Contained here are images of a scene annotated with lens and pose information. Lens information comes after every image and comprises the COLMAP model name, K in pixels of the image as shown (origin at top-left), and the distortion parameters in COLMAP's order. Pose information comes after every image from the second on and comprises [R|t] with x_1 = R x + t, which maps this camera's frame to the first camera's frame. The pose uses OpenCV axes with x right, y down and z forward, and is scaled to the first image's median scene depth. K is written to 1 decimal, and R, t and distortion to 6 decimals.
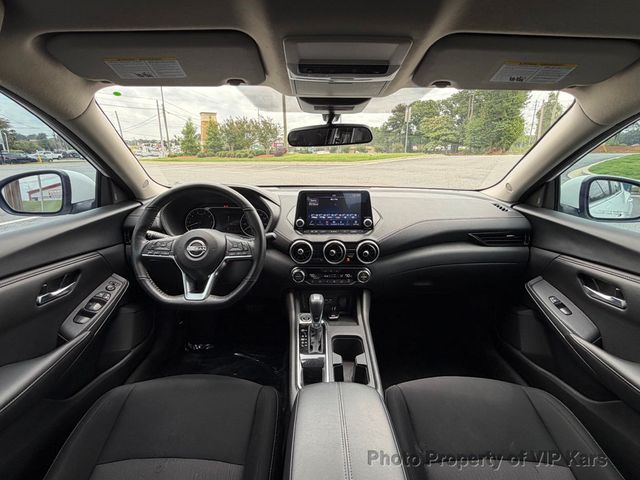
lens RADIAL K [[326.1, 0, 316.0], [0, 326.1, 239.8], [0, 0, 1]] dist [0.005272, 0.000729]
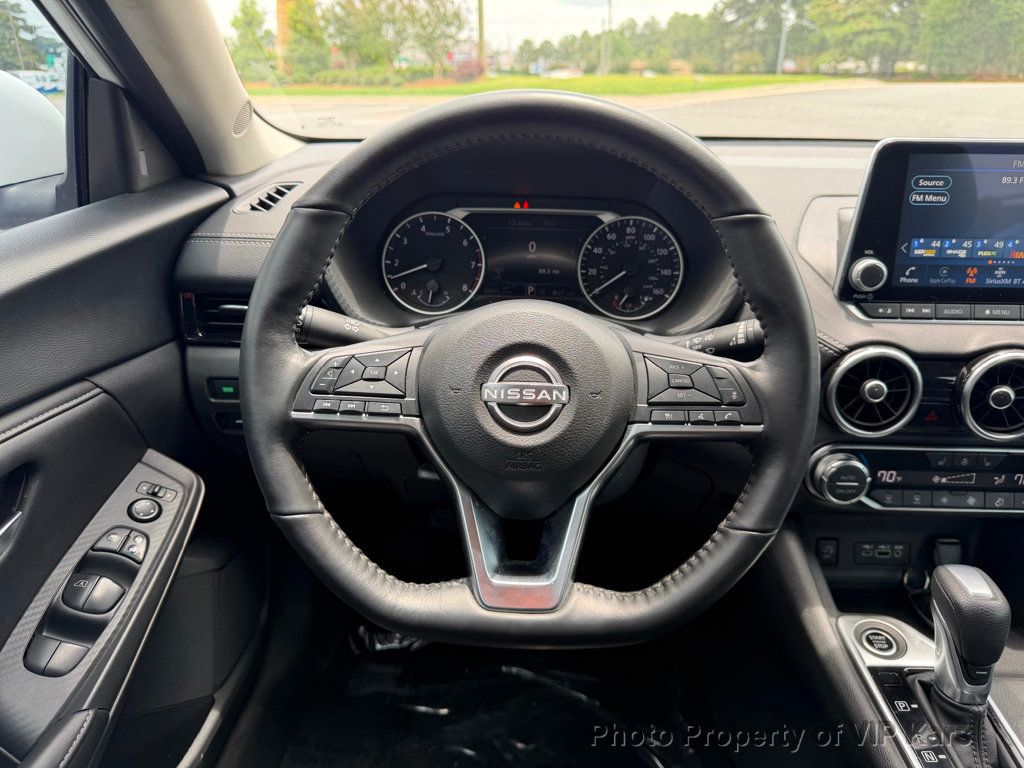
lens RADIAL K [[746.3, 0, 512.0], [0, 746.3, 384.0], [0, 0, 1]] dist [-0.001316, -0.001052]
pose [[0.999186, 0.017694, -0.036264, -0.017368], [-0.012890, 0.991603, 0.128674, -0.002242], [0.038236, -0.128102, 0.991024, 0.023561]]
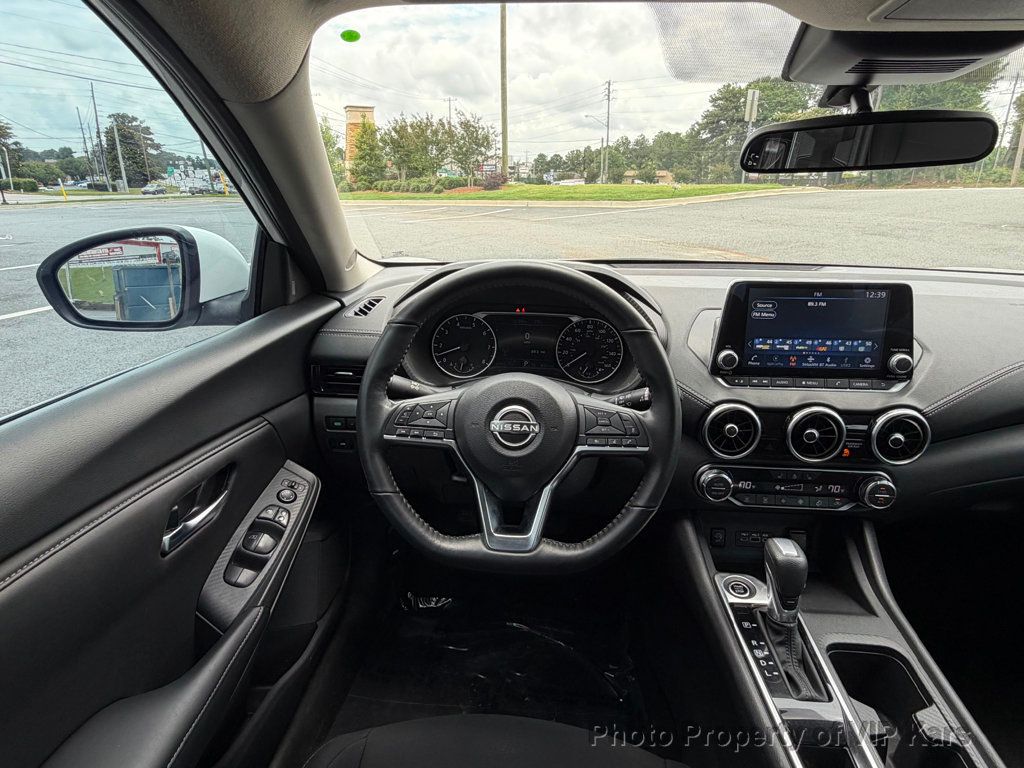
lens RADIAL K [[611.5, 0, 497.3], [0, 611.5, 383.1], [0, 0, 1]] dist [0.003557, 0.001905]
pose [[0.995975, 0.028139, -0.085101, -0.015756], [-0.023417, 0.998157, 0.055984, -0.003397], [0.086520, -0.053766, 0.994798, 0.011607]]
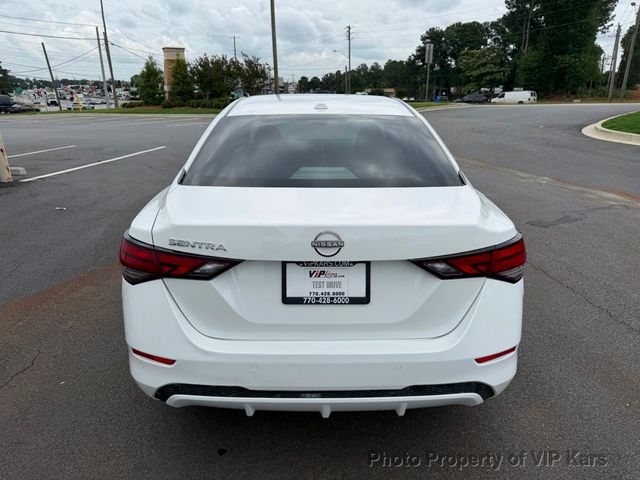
lens RADIAL K [[465.8, 0, 320.9], [0, 465.8, 239.0], [0, 0, 1]] dist [0.008504, -0.006853]
pose [[0.999926, -0.008712, 0.008508, 0.000494], [0.008400, 0.999313, 0.036083, 0.030524], [-0.008816, -0.036009, 0.999313, -0.167587]]
